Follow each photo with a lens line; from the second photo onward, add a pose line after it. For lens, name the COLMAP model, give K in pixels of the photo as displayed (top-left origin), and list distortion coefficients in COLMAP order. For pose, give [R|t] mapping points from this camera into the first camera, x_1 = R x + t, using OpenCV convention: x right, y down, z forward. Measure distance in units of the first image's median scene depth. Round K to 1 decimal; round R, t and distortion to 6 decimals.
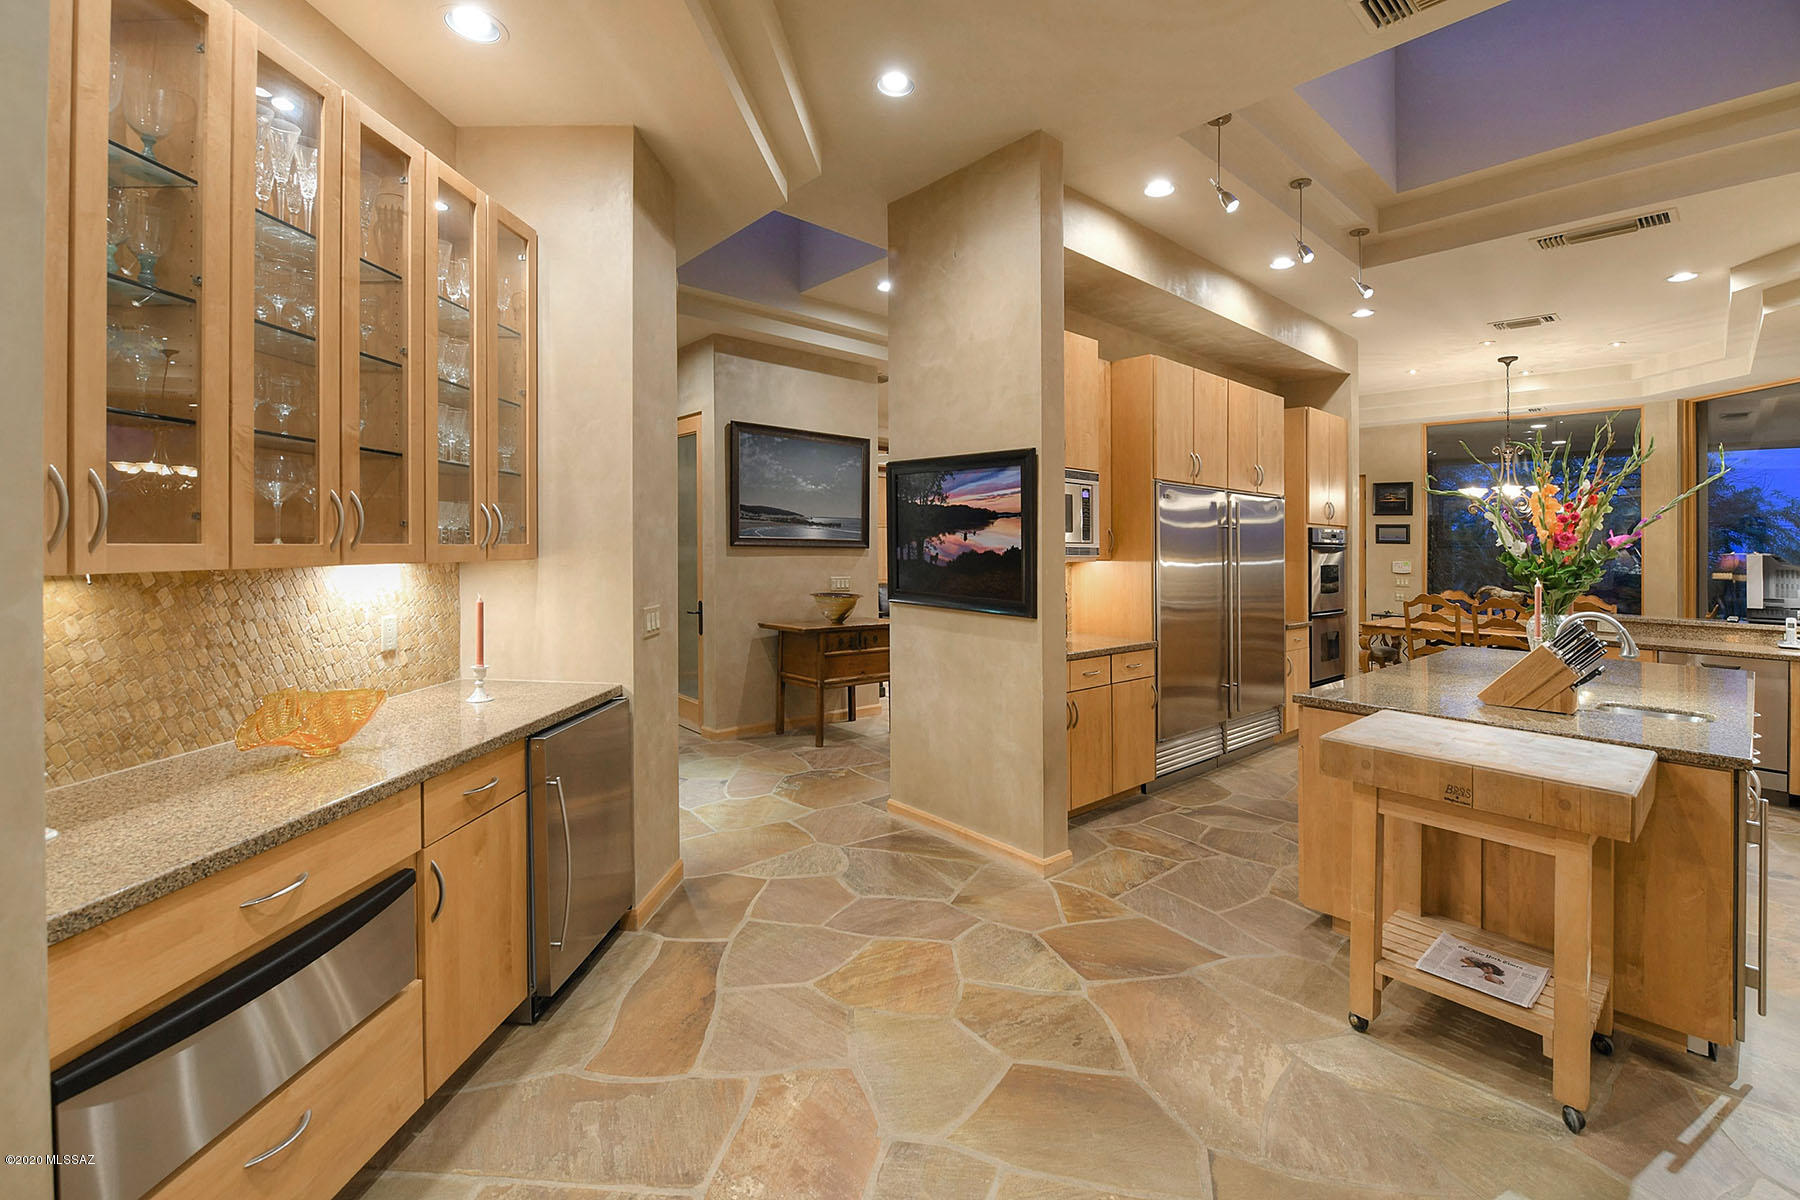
lens RADIAL K [[813.9, 0, 895.9], [0, 813.9, 538.6], [0, 0, 1]] dist [-0.022191, -0.001011]
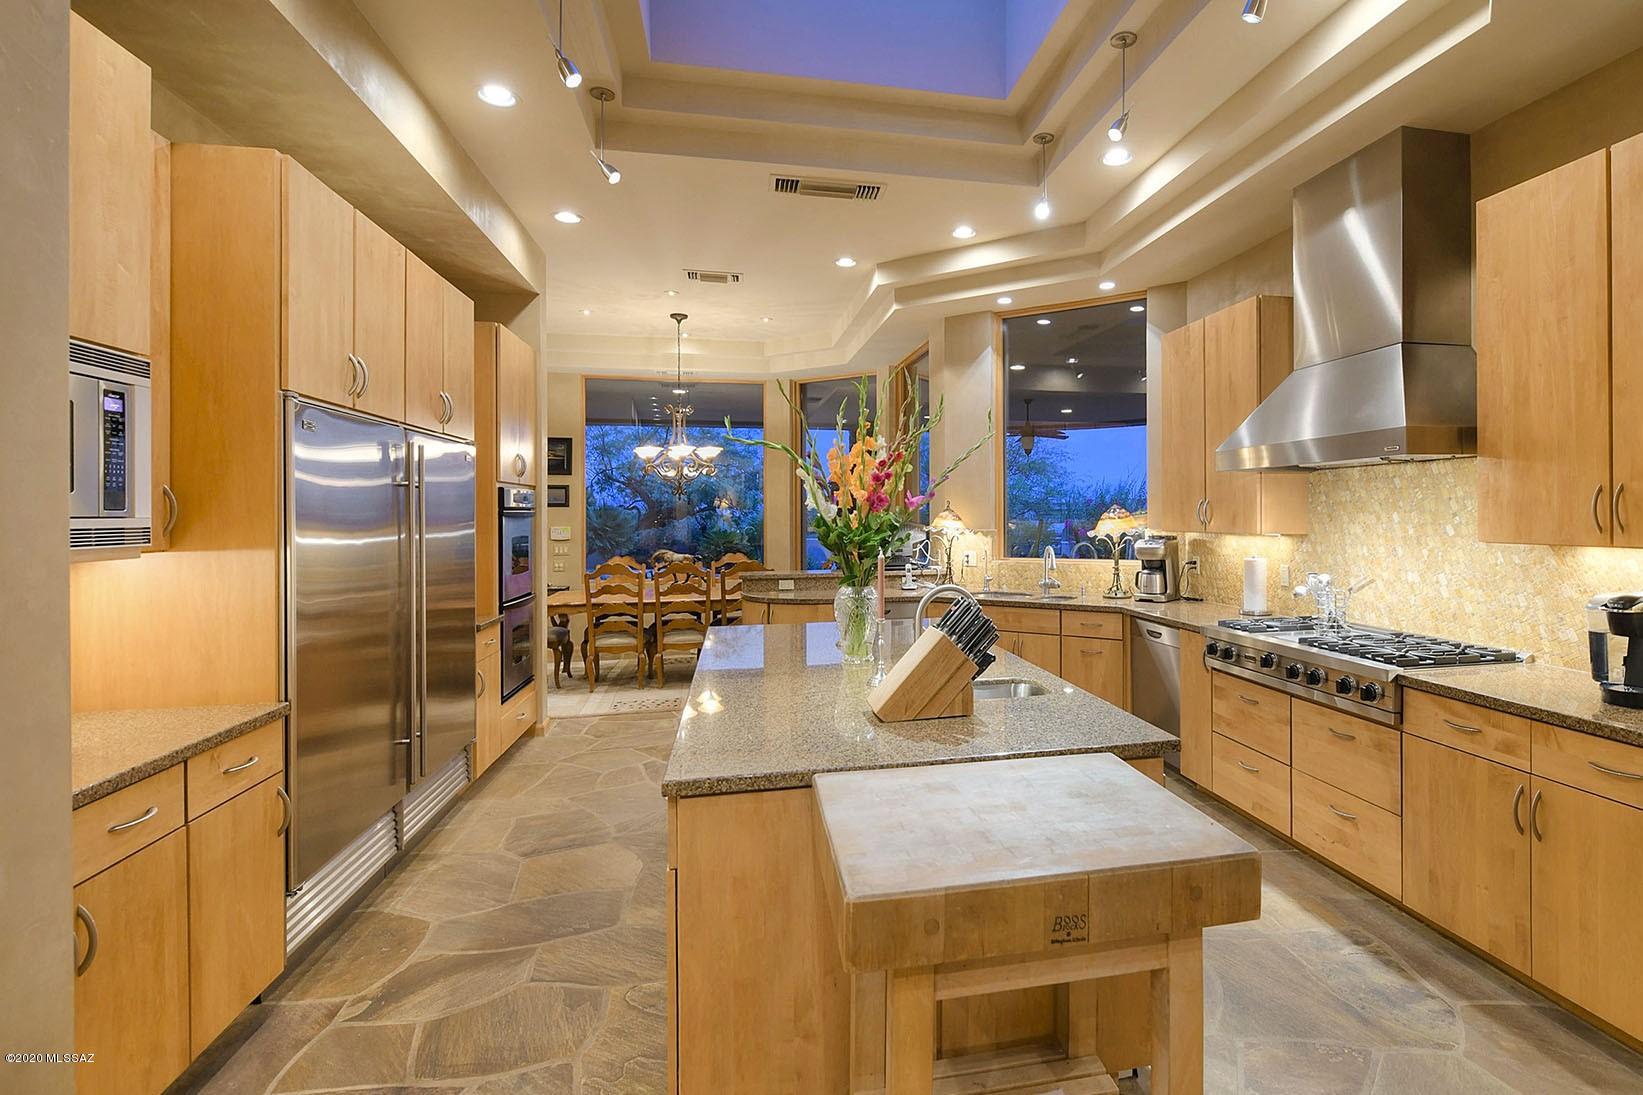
lens RADIAL K [[780.6, 0, 889.1], [0, 780.6, 491.5], [0, 0, 1]] dist [0.001528, -0.000265]
pose [[0.471864, 0.003197, 0.881666, 0.065509], [0.007655, 0.999941, -0.007723, -0.001895], [-0.881638, 0.010393, 0.471812, 0.456329]]
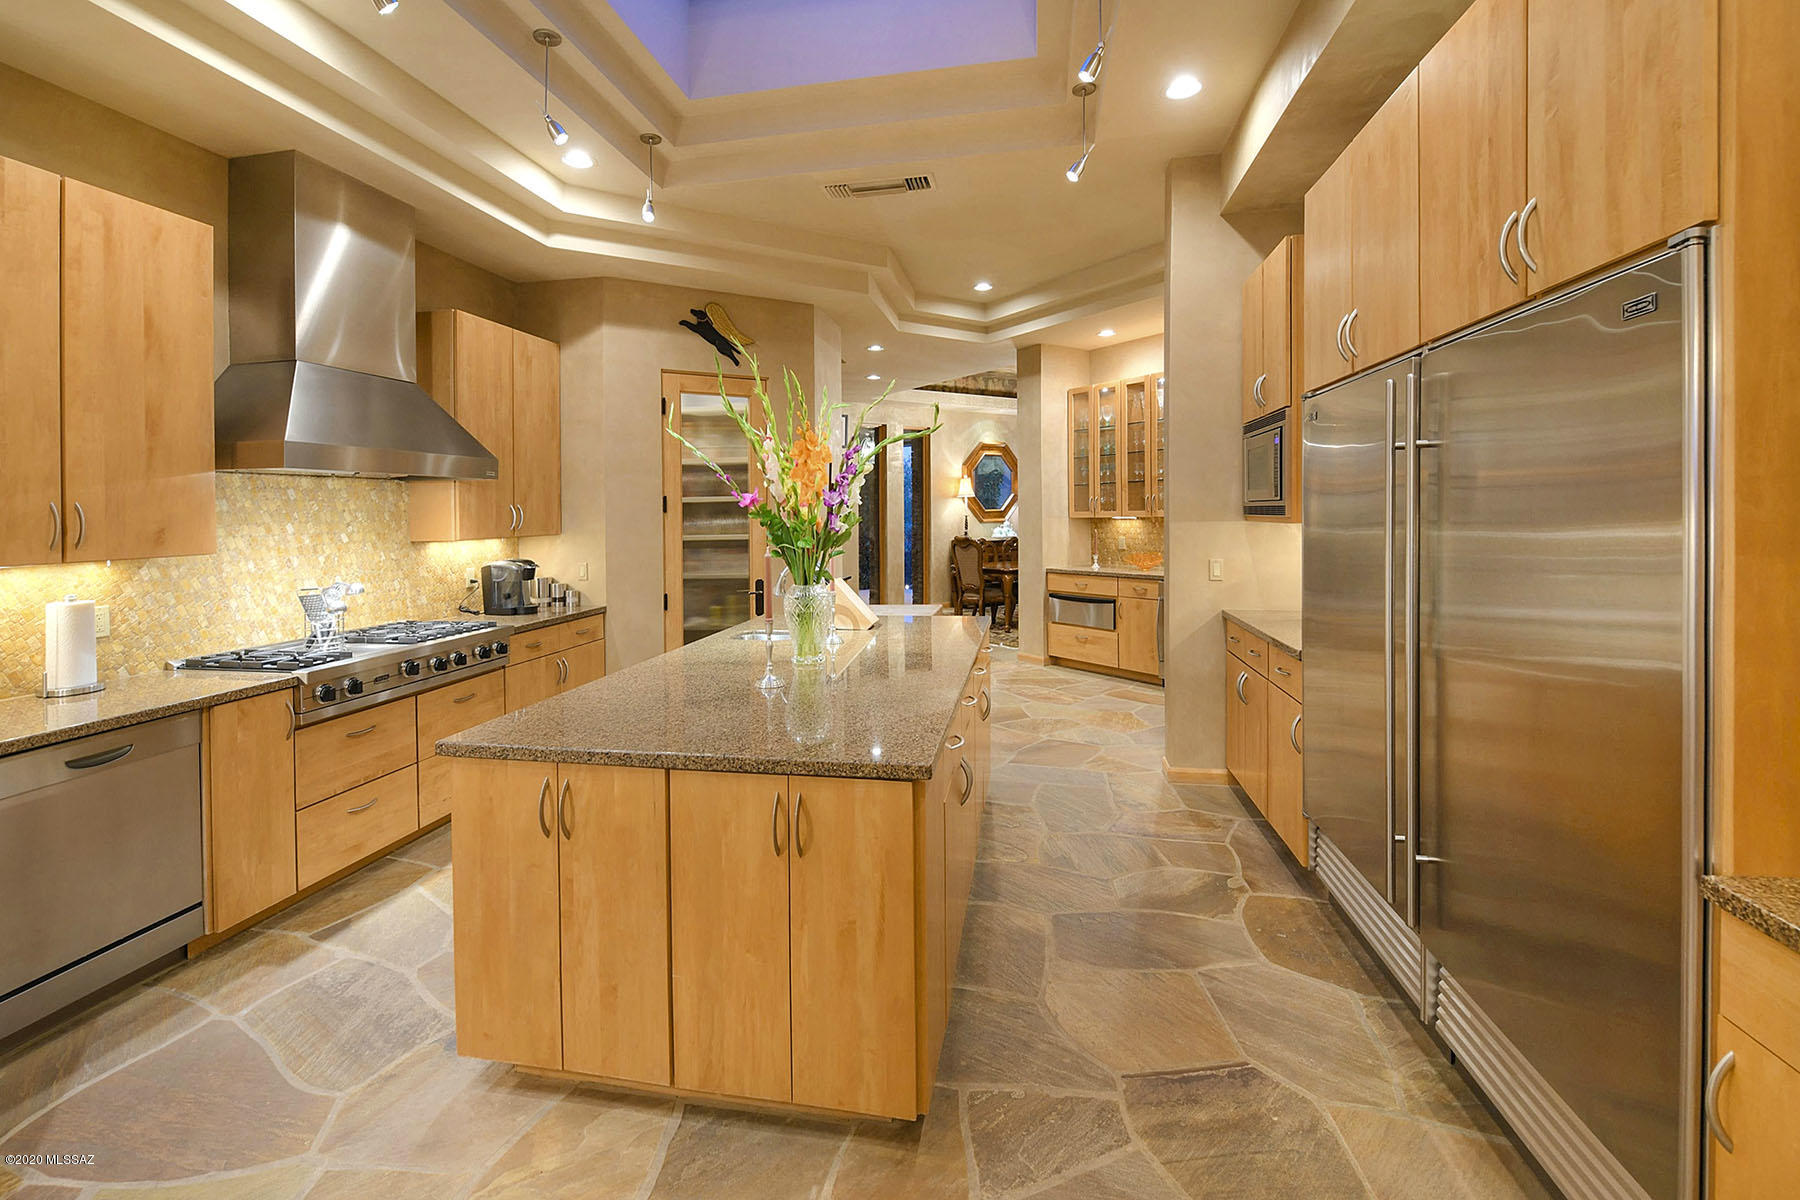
lens RADIAL K [[813.9, 0, 895.9], [0, 813.9, 538.6], [0, 0, 1]] dist [-0.022191, -0.001011]
pose [[-0.750315, 0.021078, -0.660744, 1.061103], [0.015949, 0.999778, 0.013783, 0.030120], [0.660888, -0.000197, -0.750485, 1.379461]]
